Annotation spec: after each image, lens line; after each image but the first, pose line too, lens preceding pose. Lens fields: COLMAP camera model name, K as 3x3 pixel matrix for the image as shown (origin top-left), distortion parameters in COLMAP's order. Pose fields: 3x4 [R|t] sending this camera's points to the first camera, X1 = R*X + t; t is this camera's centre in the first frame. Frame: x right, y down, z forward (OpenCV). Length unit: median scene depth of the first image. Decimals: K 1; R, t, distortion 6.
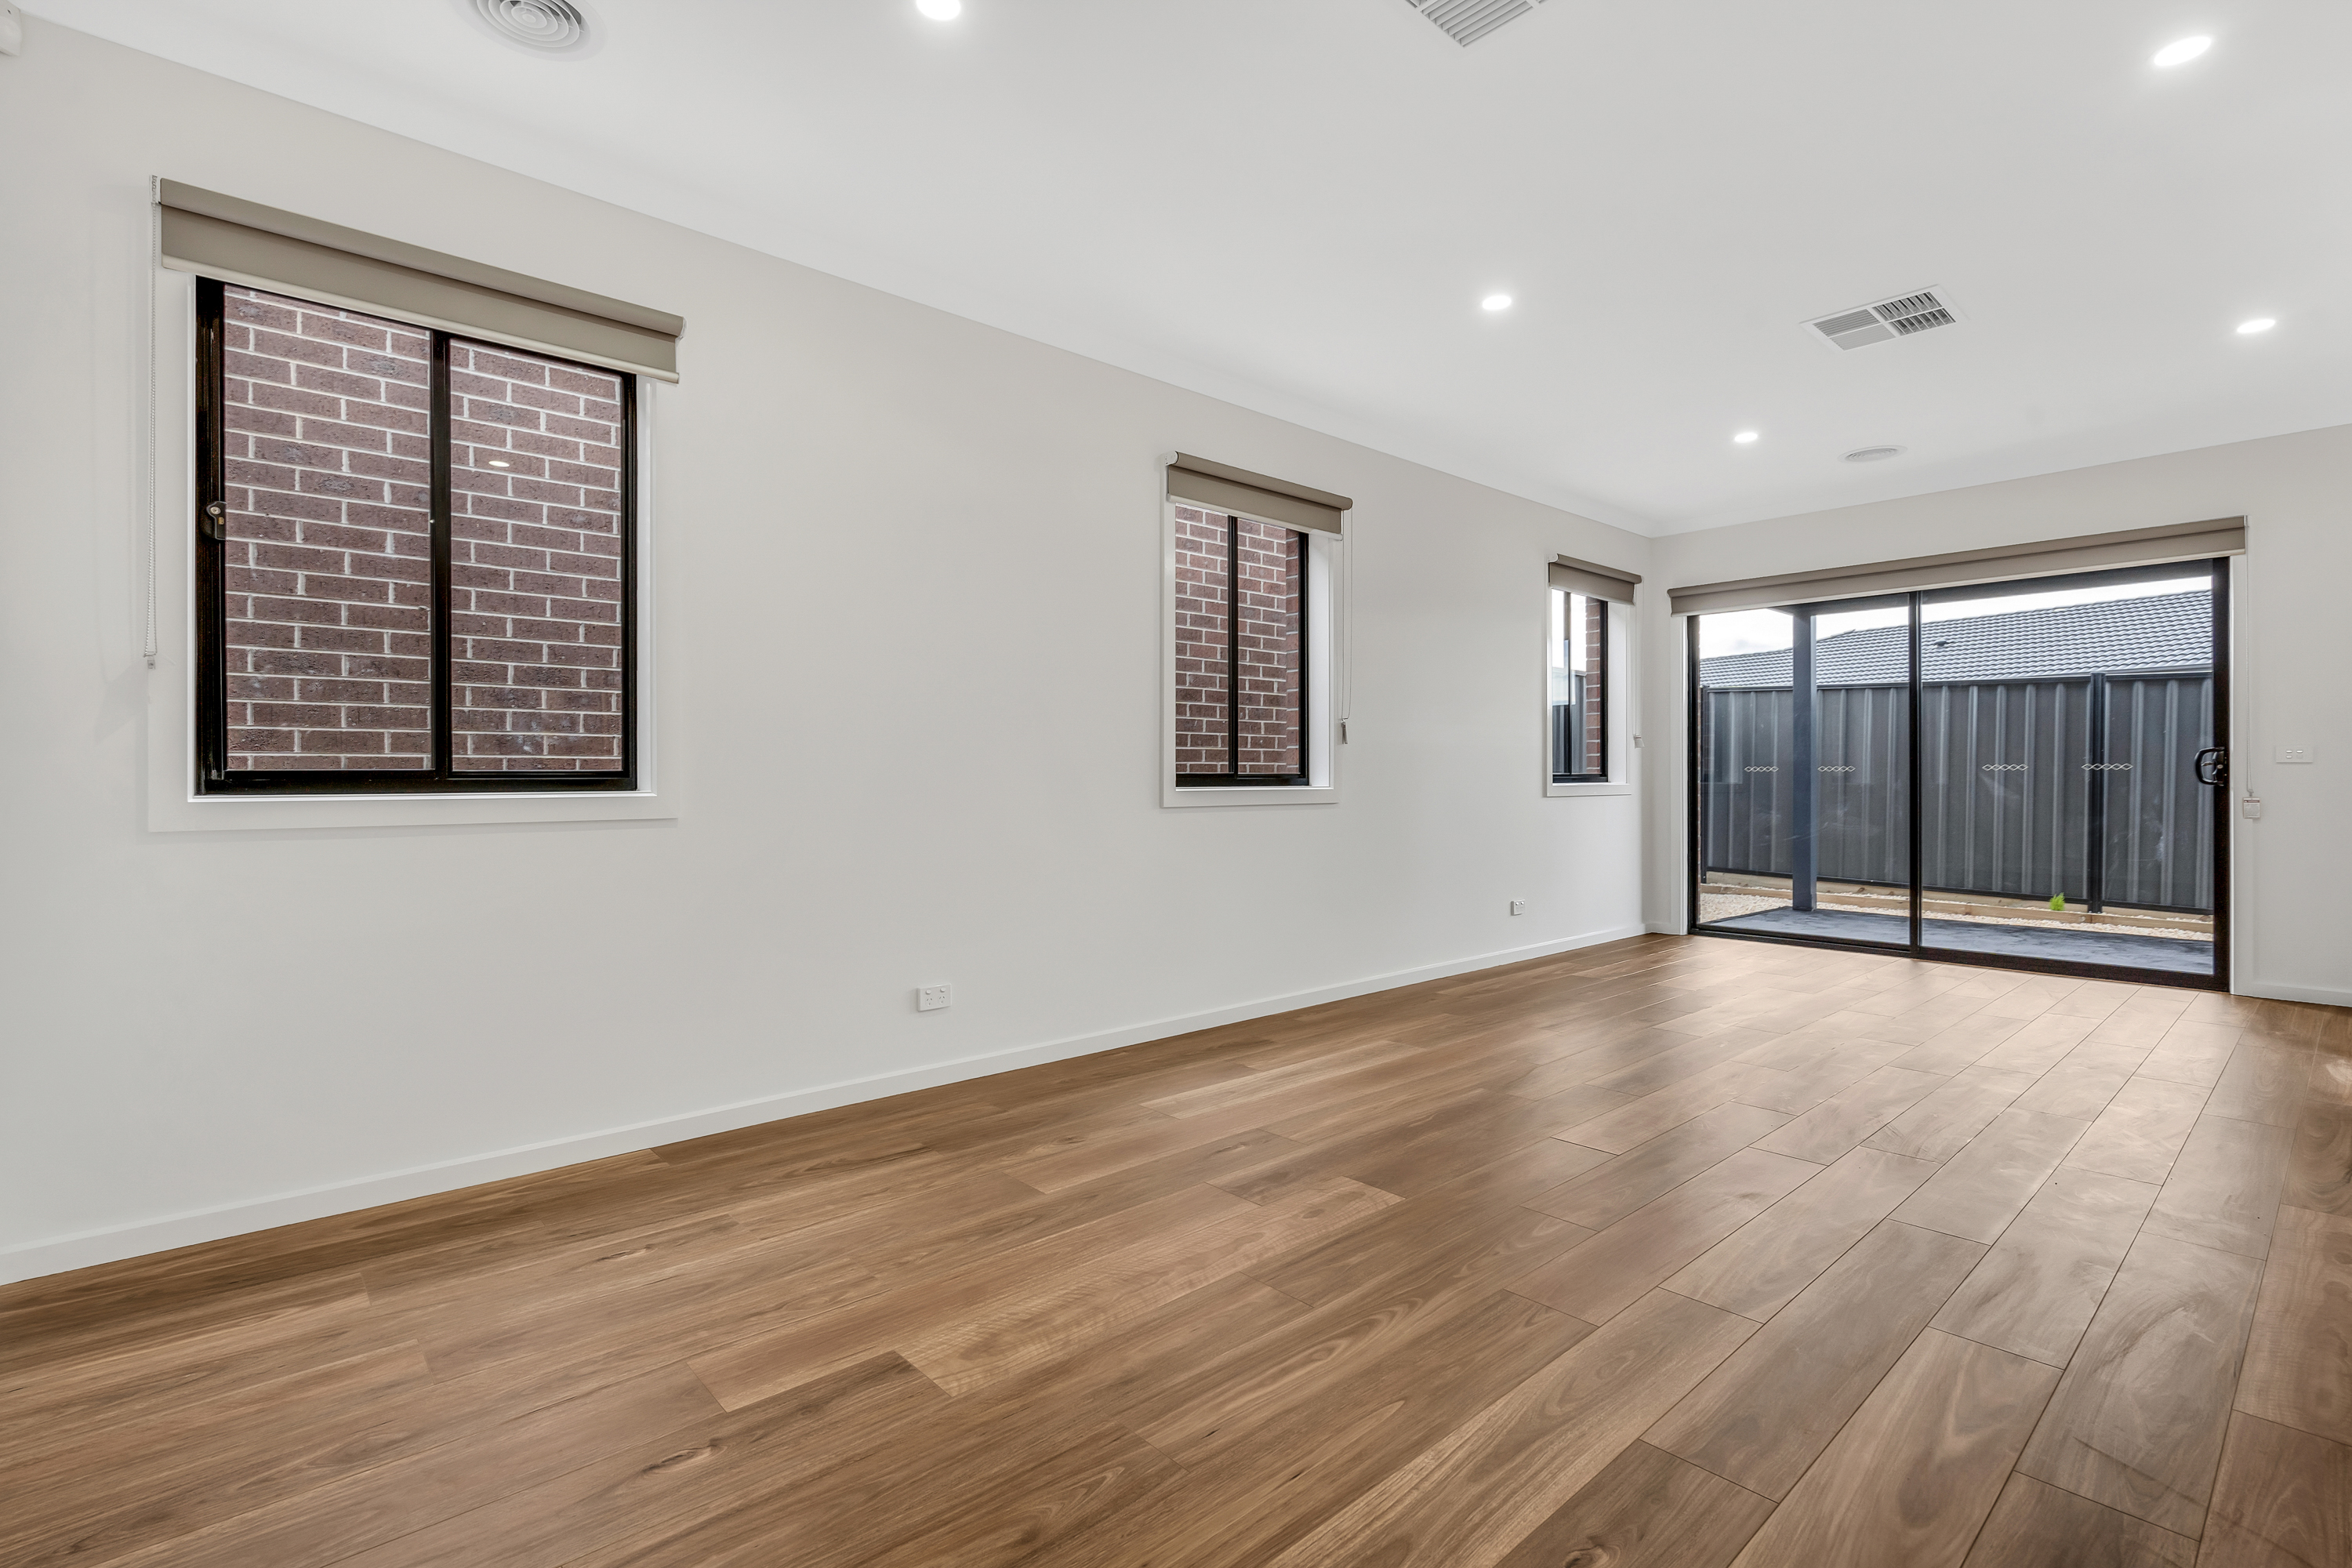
lens RADIAL K [[1086.3, 0, 1222.4], [0, 1086.3, 774.7], [0, 0, 1]] dist [-0.004704, 0.001444]
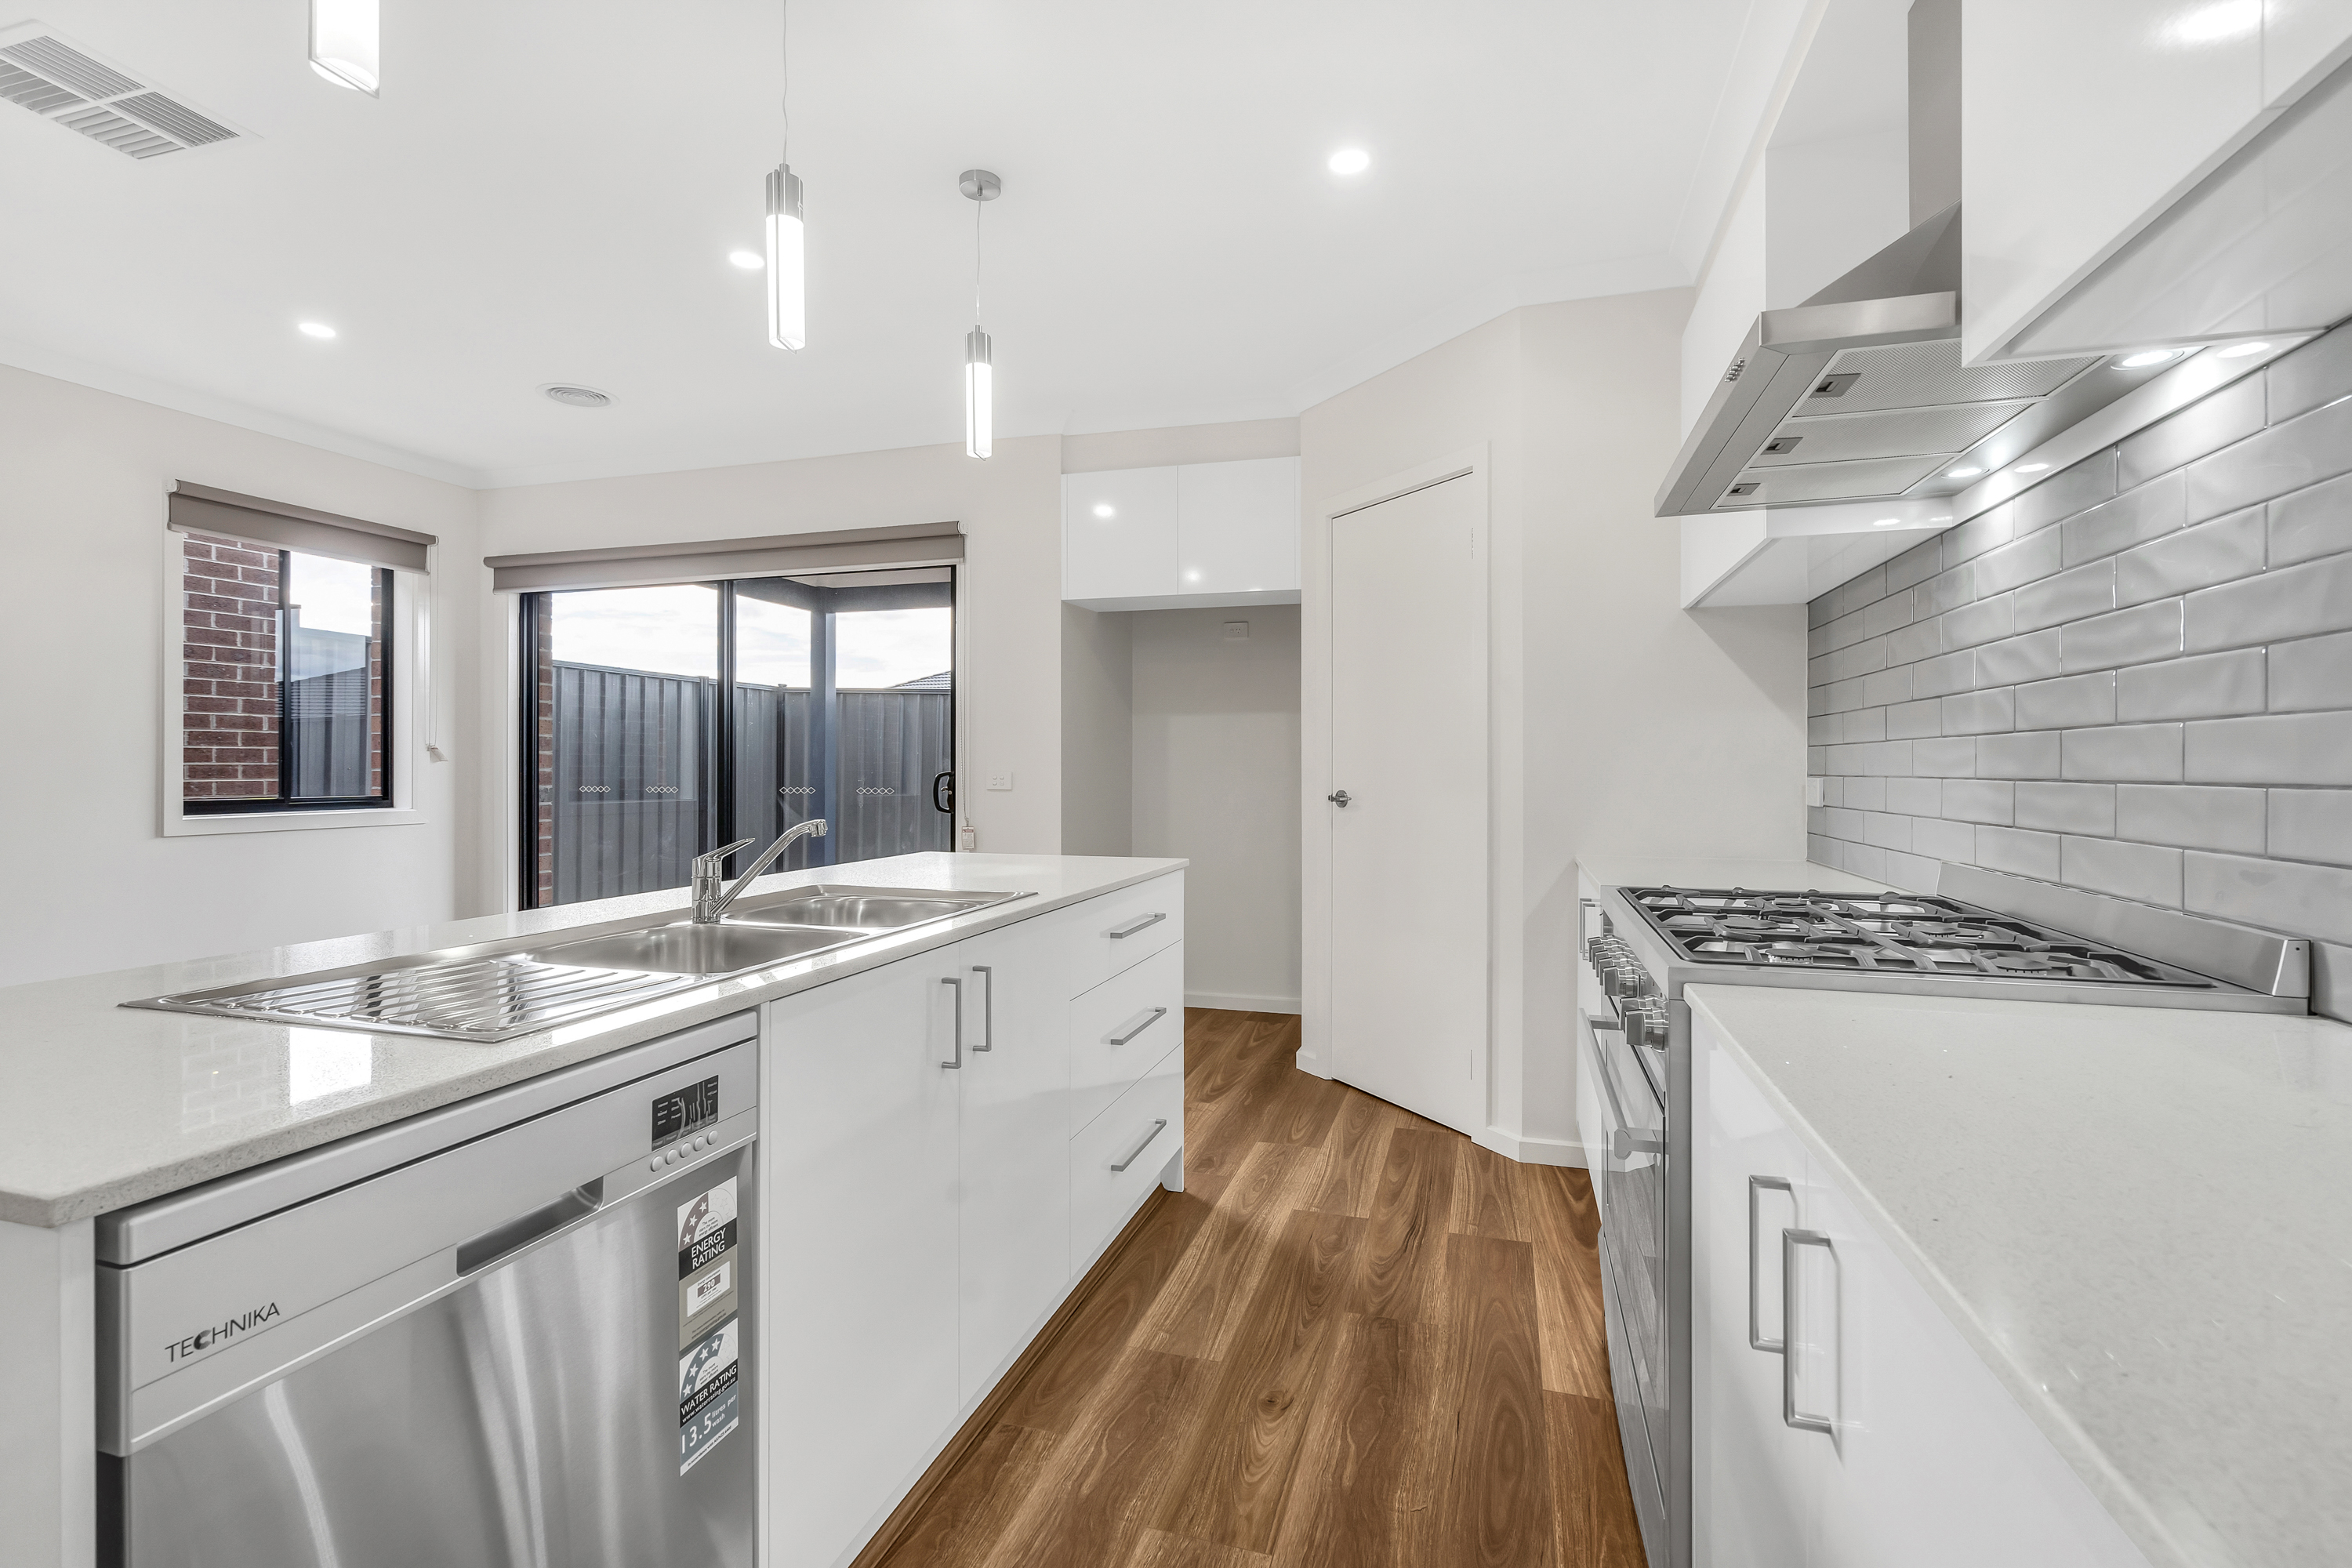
lens RADIAL K [[1086.3, 0, 1184.6], [0, 1086.3, 762.2], [0, 0, 1]] dist [-0.004704, 0.001444]
pose [[0.865142, 0.008905, 0.501447, 0.355066], [-0.009454, 0.999954, -0.001448, -0.021751], [-0.501437, -0.003488, 0.865187, 0.059264]]
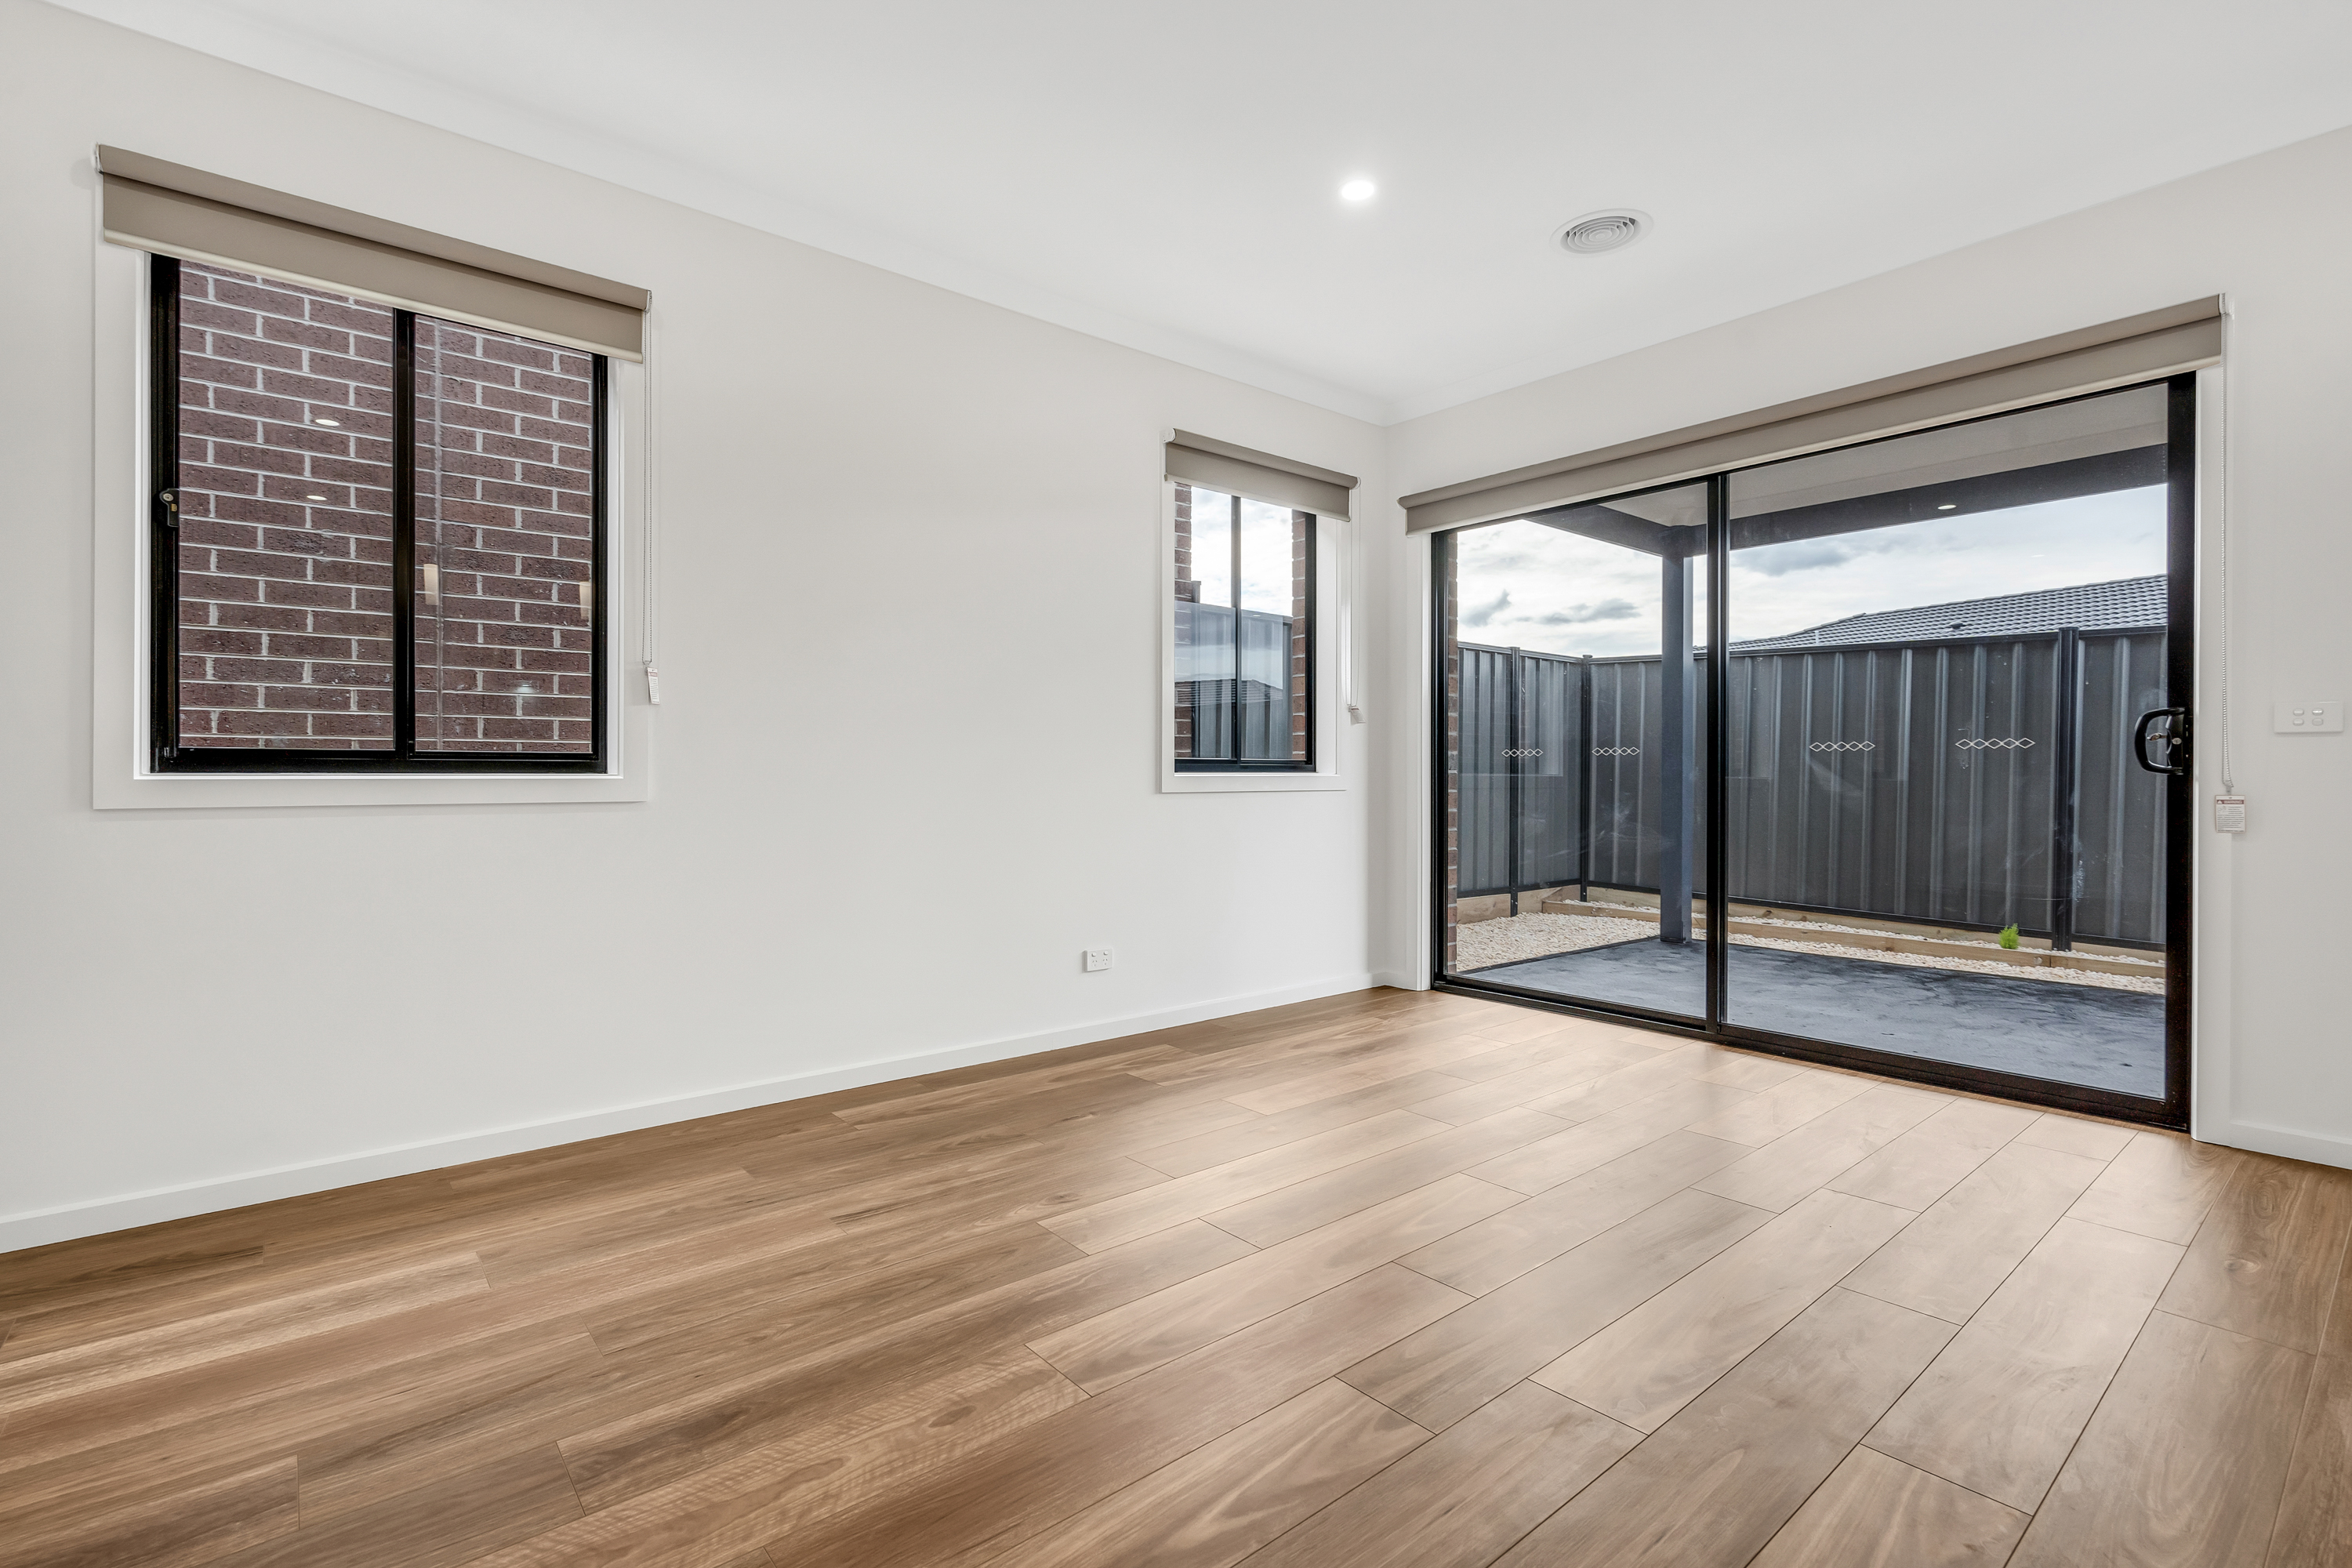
lens RADIAL K [[1086.3, 0, 1186.4], [0, 1086.3, 779.9], [0, 0, 1]] dist [-0.004704, 0.001444]
pose [[0.998588, 0.006829, -0.052688, 0.241950], [-0.005919, 0.999831, 0.017418, 0.000427], [0.052798, -0.017082, 0.998459, 0.225503]]
